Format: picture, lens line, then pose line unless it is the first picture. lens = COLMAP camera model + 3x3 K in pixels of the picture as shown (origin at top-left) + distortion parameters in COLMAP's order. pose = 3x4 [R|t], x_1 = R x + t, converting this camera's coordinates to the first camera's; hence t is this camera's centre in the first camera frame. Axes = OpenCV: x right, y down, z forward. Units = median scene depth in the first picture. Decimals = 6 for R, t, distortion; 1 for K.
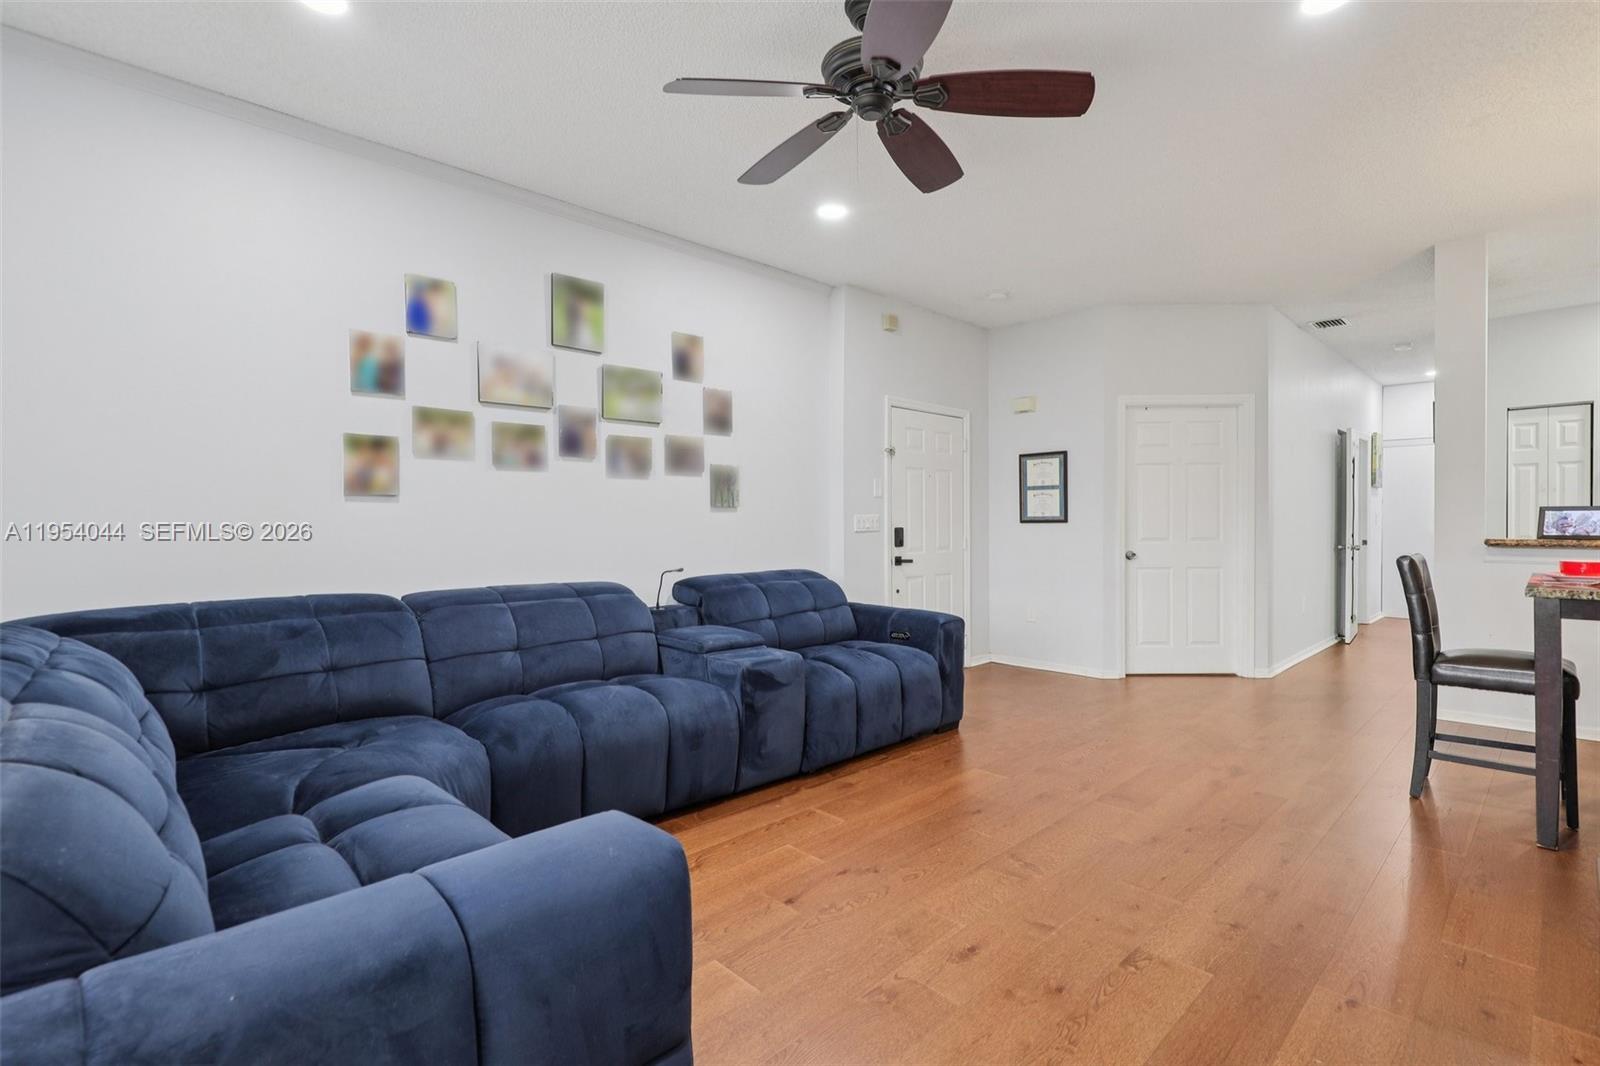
lens RADIAL K [[726.8, 0, 793.9], [0, 726.8, 532.8], [0, 0, 1]] dist [-0.000740, 0.000706]
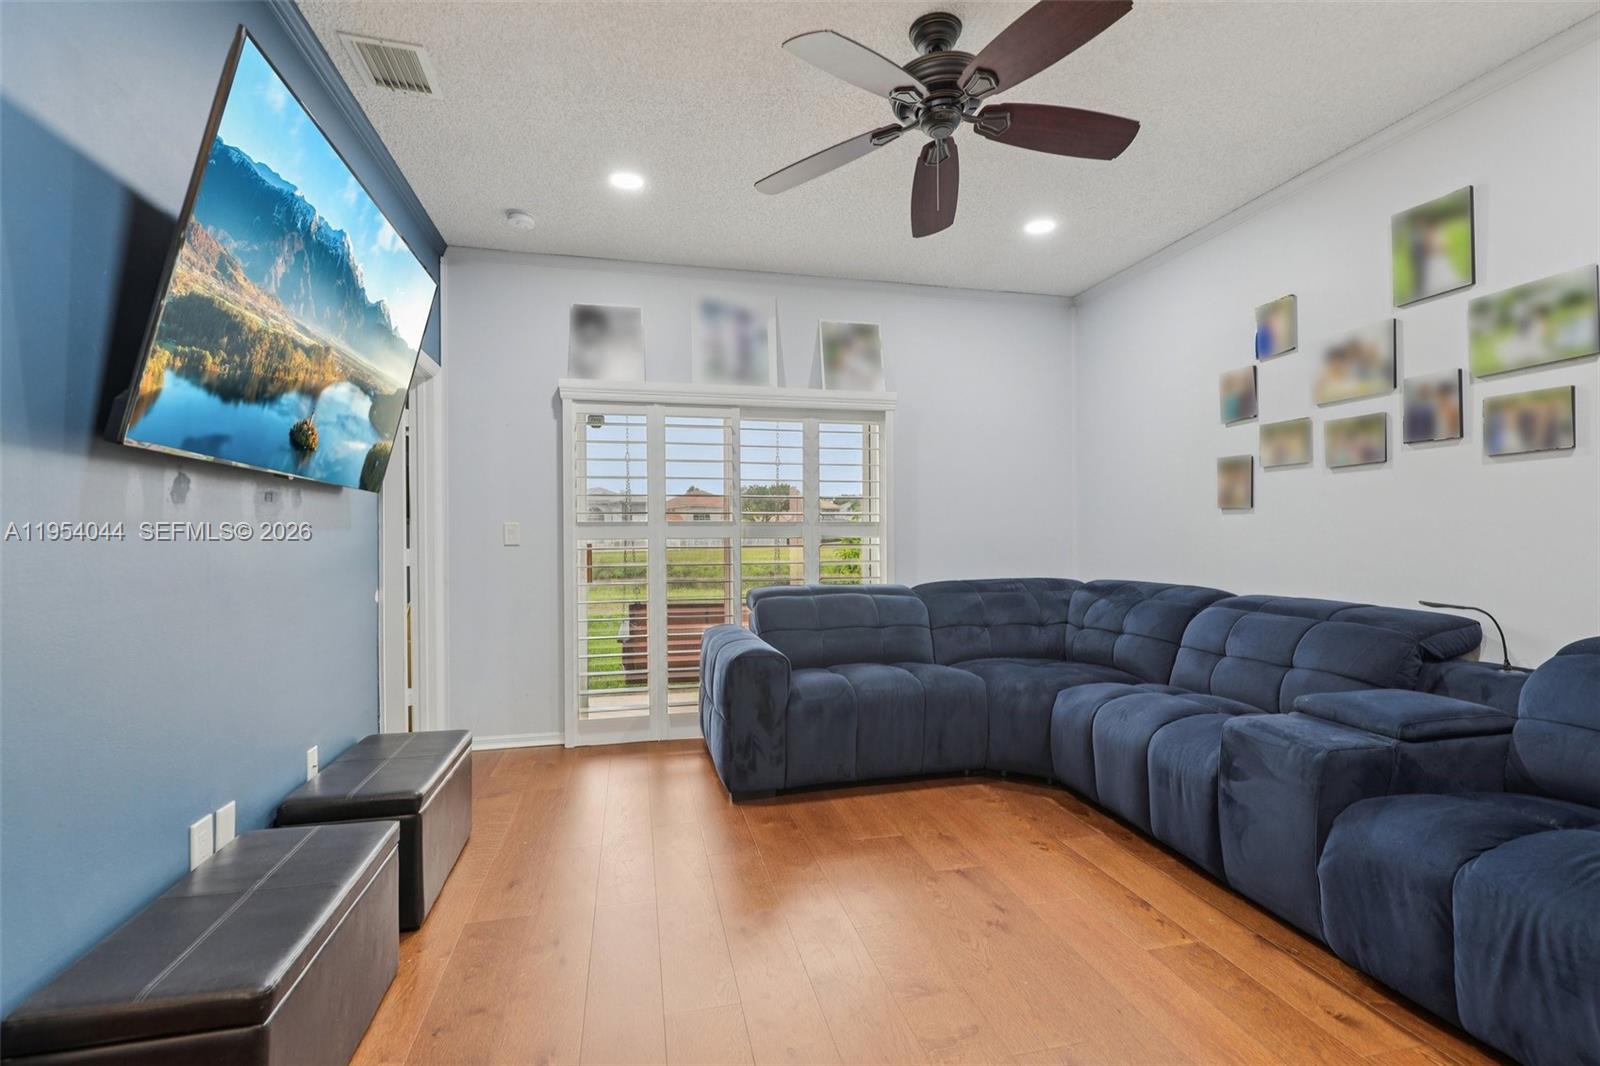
lens RADIAL K [[726.8, 0, 799.7], [0, 726.8, 534.1], [0, 0, 1]] dist [-0.000740, 0.000706]
pose [[-0.501324, 0.008352, -0.865220, 0.741965], [0.004213, 0.999965, 0.007212, -0.020734], [0.865250, -0.000030, -0.501341, 0.911543]]
